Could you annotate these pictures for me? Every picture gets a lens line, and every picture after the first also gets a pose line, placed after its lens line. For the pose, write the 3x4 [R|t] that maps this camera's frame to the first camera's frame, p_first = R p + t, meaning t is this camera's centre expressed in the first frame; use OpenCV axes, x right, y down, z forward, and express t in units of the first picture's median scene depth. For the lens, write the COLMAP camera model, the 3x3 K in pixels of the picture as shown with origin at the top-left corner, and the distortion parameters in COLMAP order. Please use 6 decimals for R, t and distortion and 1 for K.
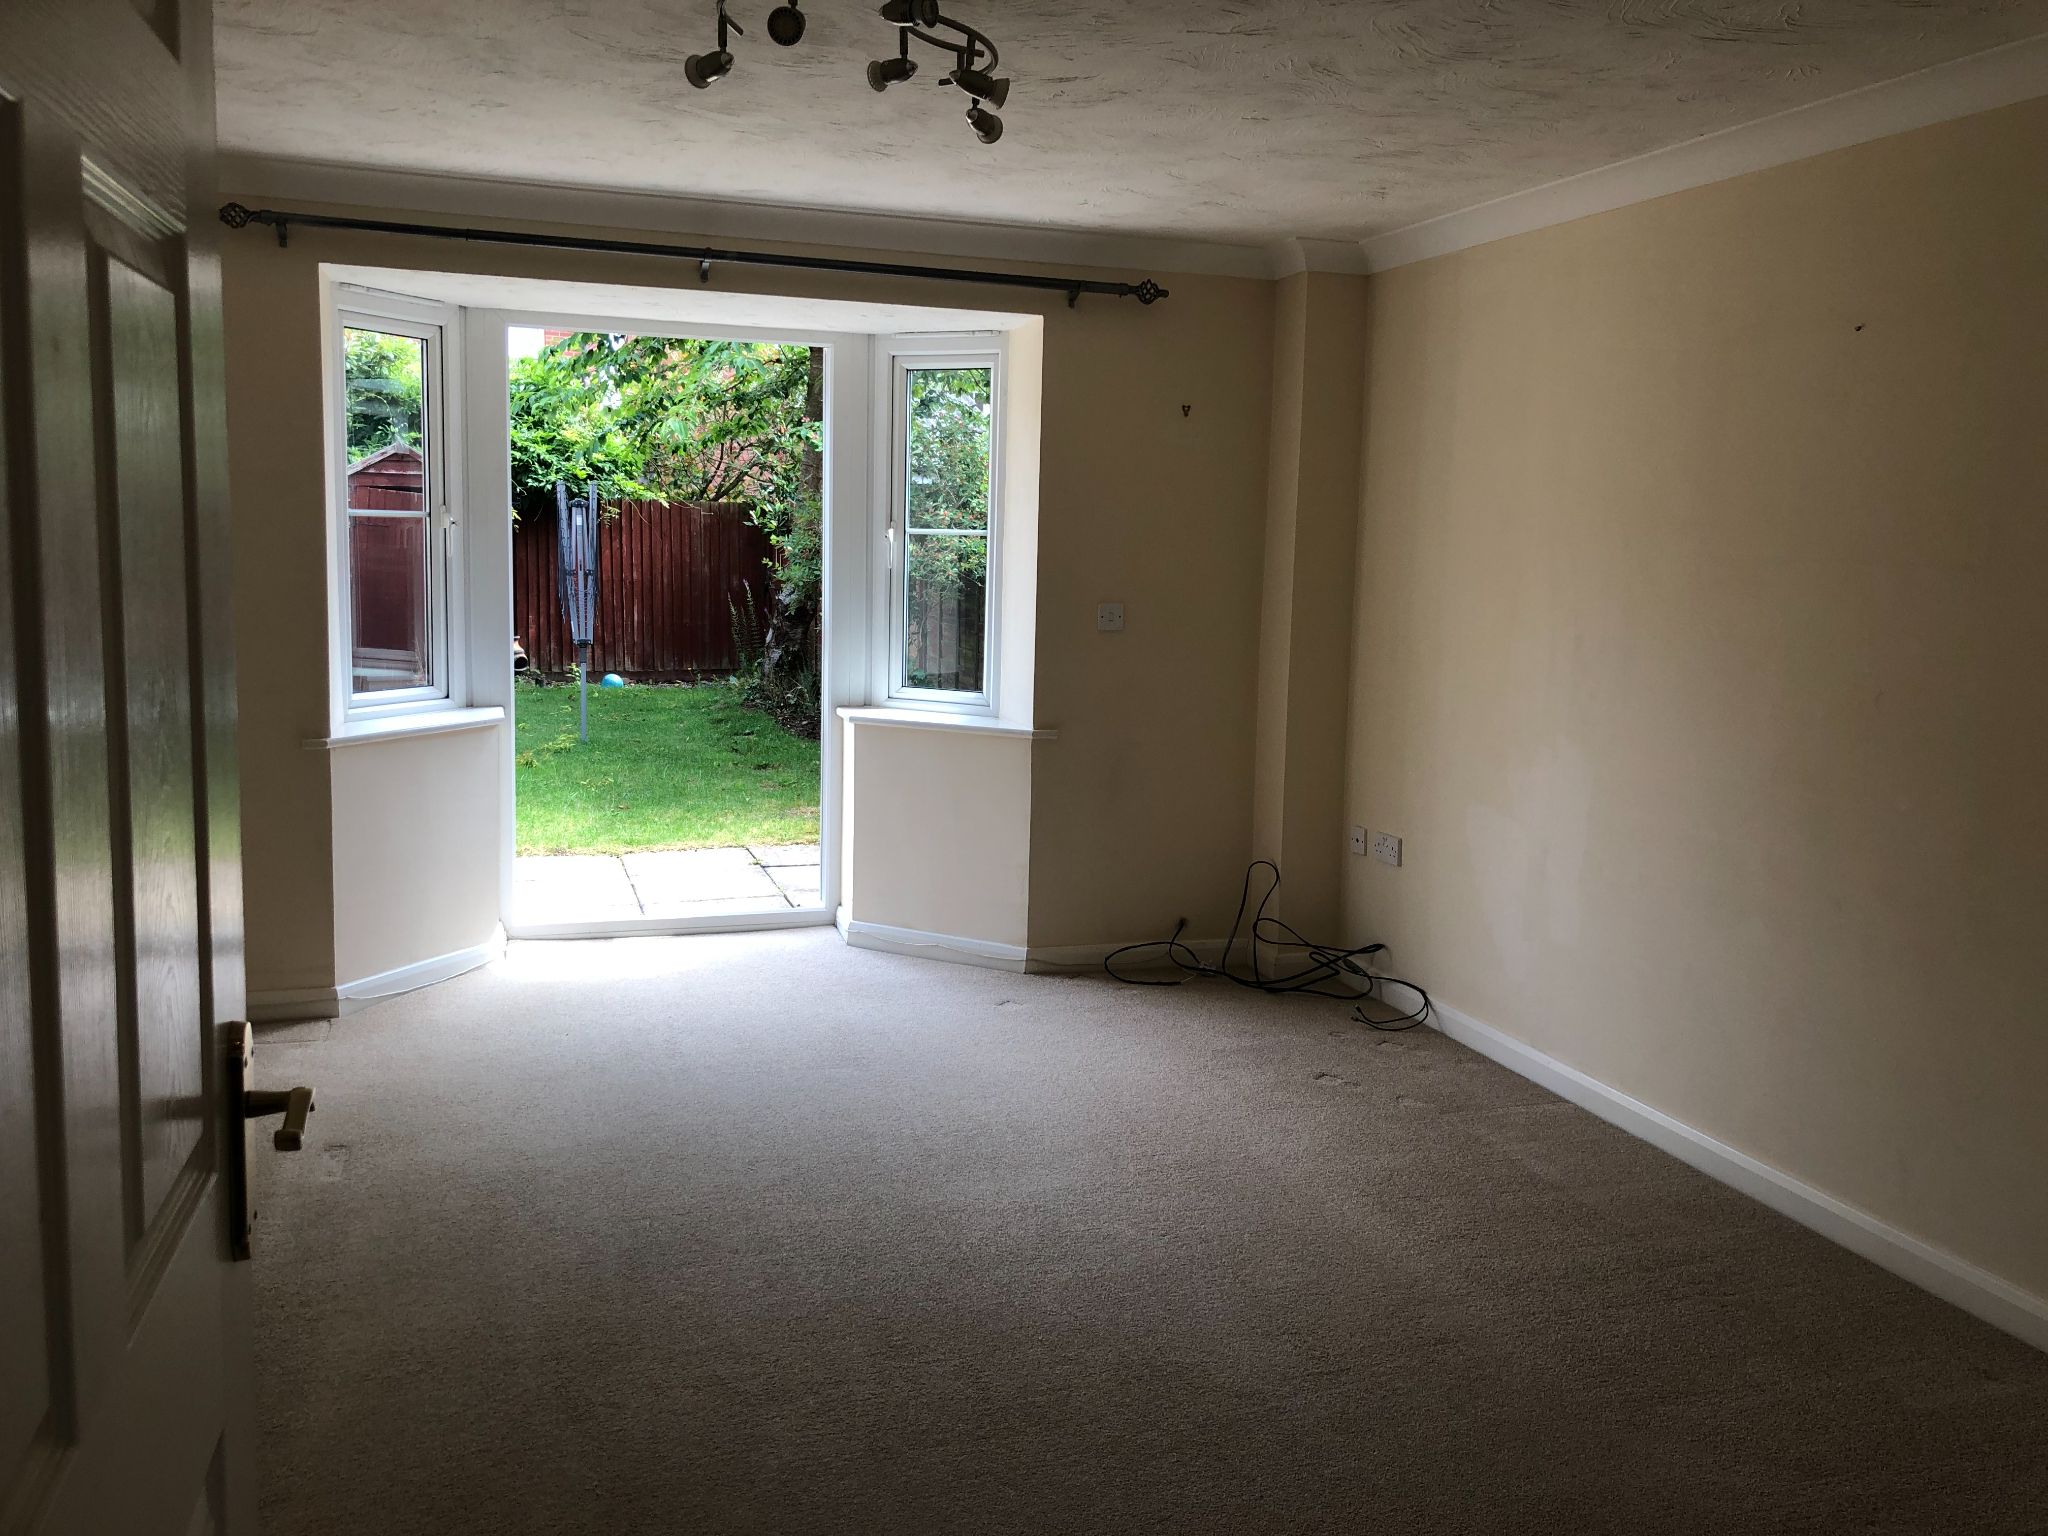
lens RADIAL K [[1721.8, 0, 1033.6], [0, 1721.8, 753.5], [0, 0, 1]] dist [0.032672, -0.000287]
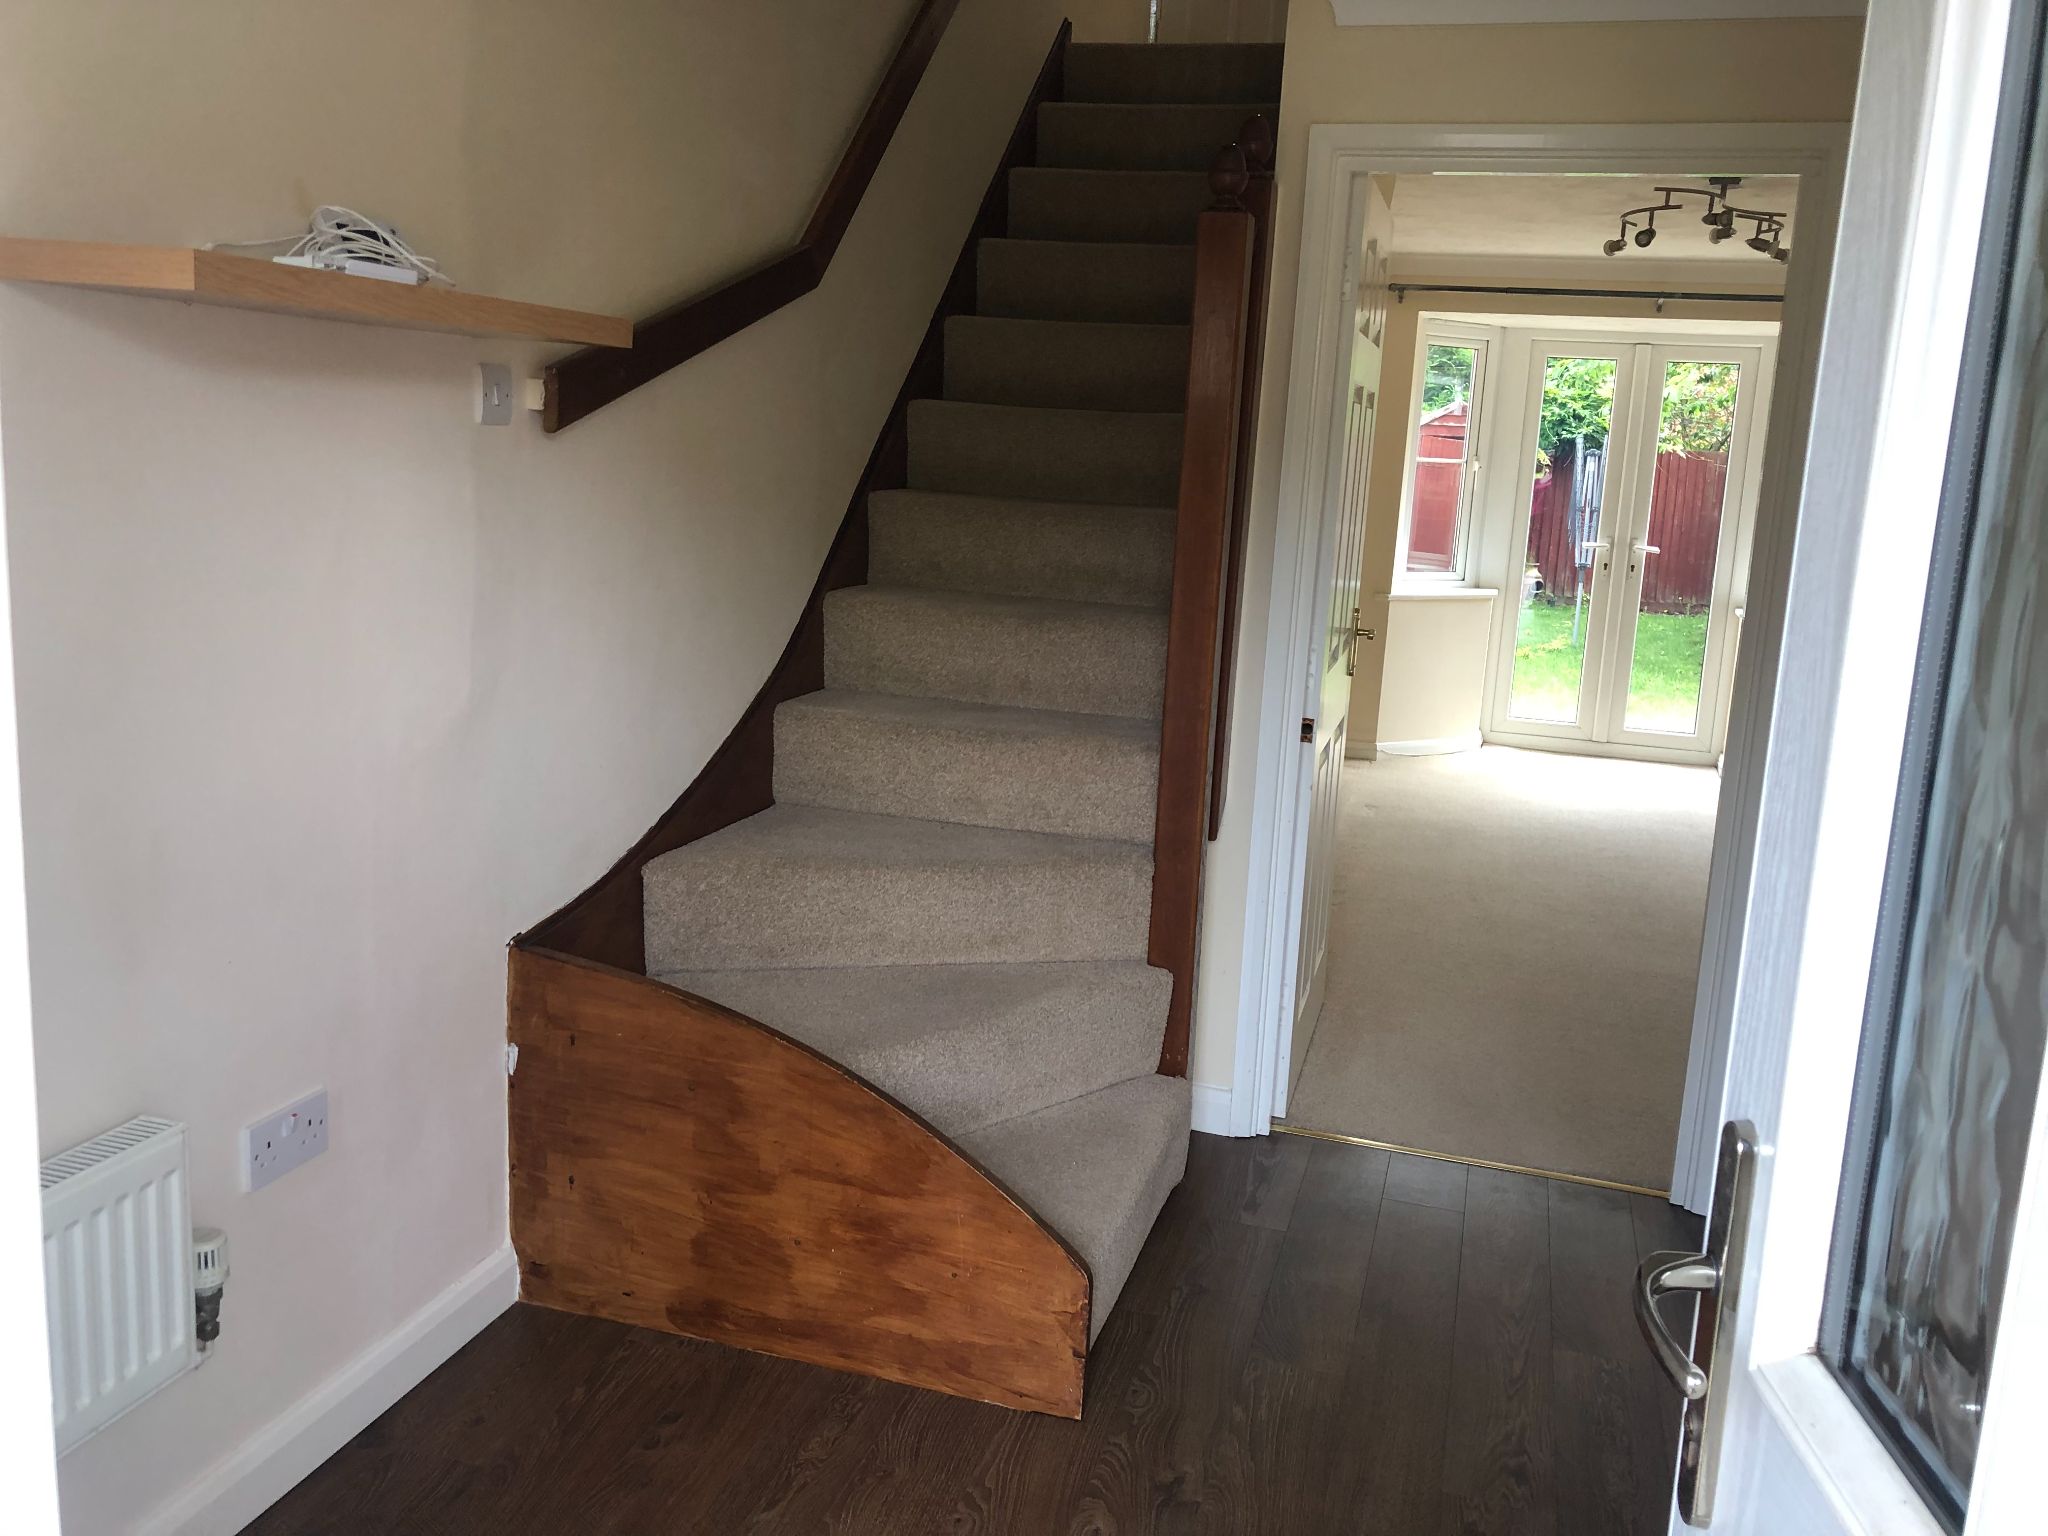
lens RADIAL K [[1721.8, 0, 1033.6], [0, 1721.8, 753.5], [0, 0, 1]] dist [0.032672, -0.000287]
pose [[0.831826, 0.120336, -0.541835, 0.079898], [-0.102928, 0.992726, 0.062459, 0.026057], [0.545409, 0.003815, 0.838161, -0.204540]]
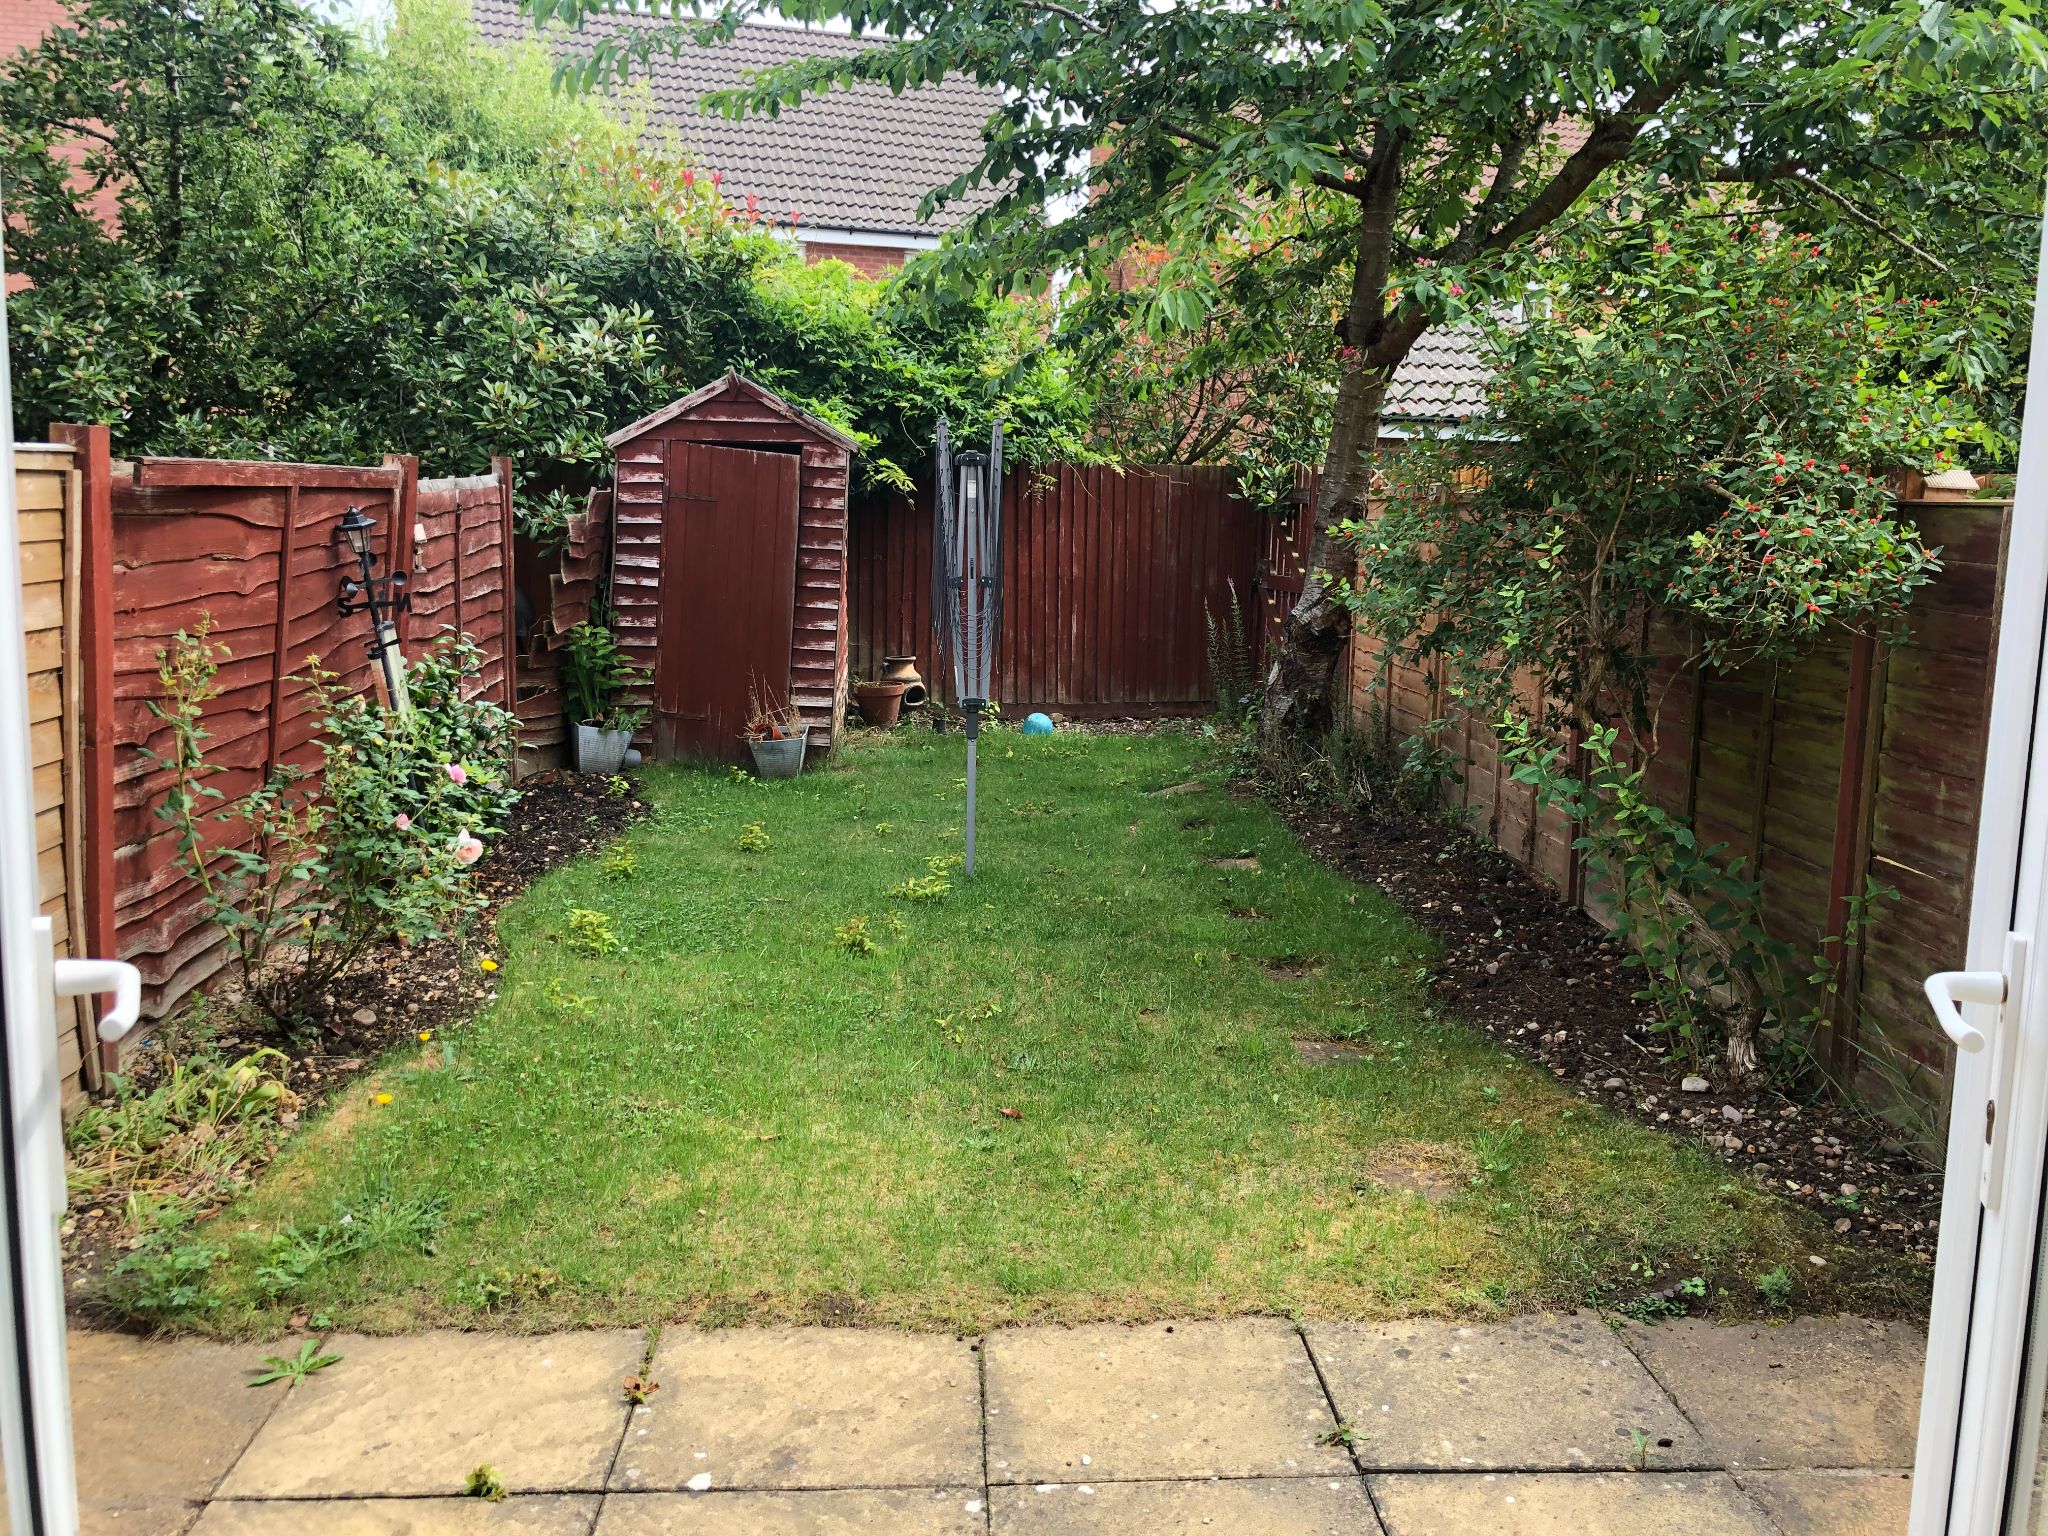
lens RADIAL K [[1613.1, 0, 1025.8], [0, 1613.1, 792.0], [0, 0, 1]] dist [0.057688, -0.001259]
pose [[0.965311, 0.042383, -0.257641, -0.084123], [-0.030380, 0.998267, 0.050394, -0.050586], [0.259330, -0.040818, 0.964926, 0.390667]]
